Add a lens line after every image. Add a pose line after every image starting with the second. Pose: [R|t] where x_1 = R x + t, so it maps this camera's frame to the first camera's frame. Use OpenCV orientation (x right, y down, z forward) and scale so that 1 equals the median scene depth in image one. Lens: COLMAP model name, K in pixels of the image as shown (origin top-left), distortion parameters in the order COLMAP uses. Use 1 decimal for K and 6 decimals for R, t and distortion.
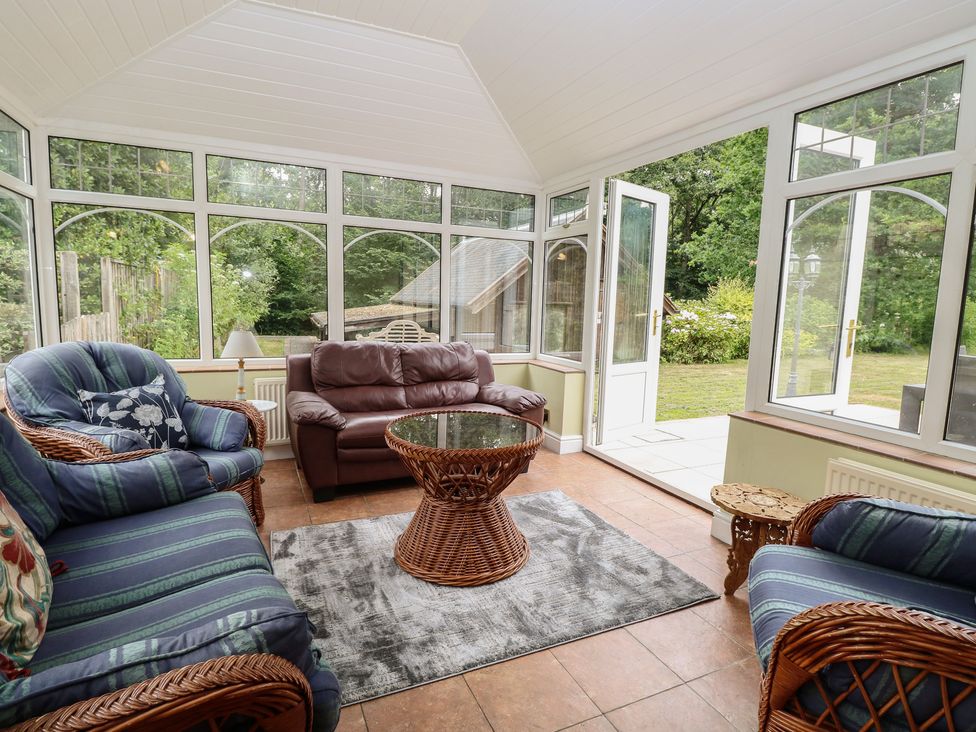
lens RADIAL K [[537.2, 0, 486.8], [0, 537.2, 357.8], [0, 0, 1]] dist [-0.015843, -0.001600]
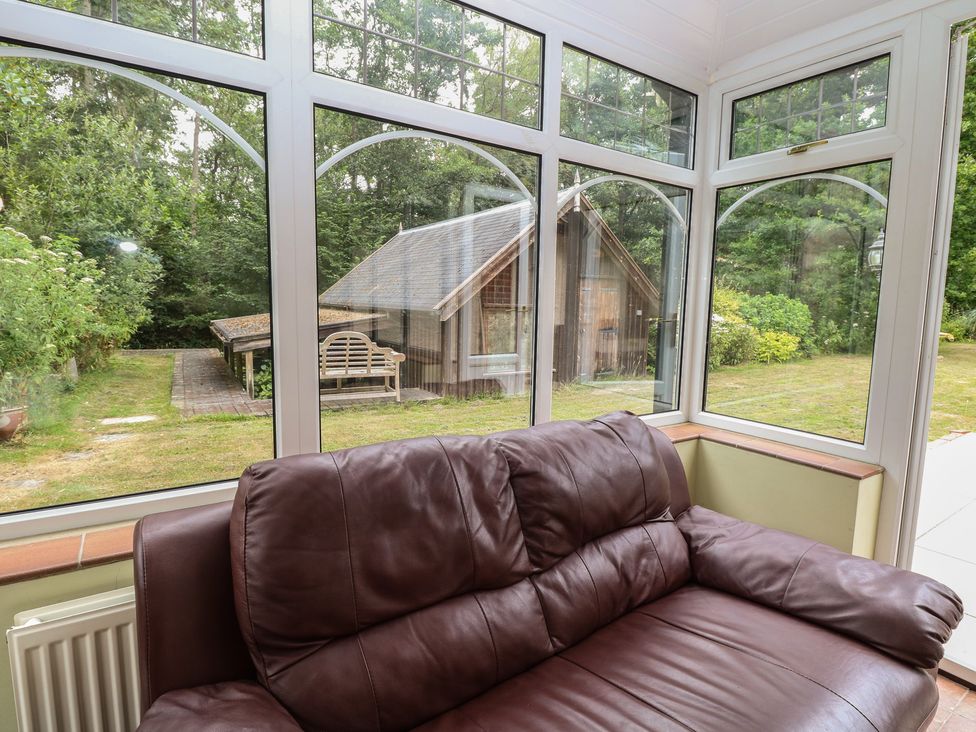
lens RADIAL K [[537.2, 0, 489.8], [0, 537.2, 361.7], [0, 0, 1]] dist [-0.015843, -0.001600]
pose [[0.986208, -0.024828, 0.163636, -0.195974], [0.023937, 0.999686, 0.007418, -0.069308], [-0.163769, -0.003399, 0.986493, 0.577696]]
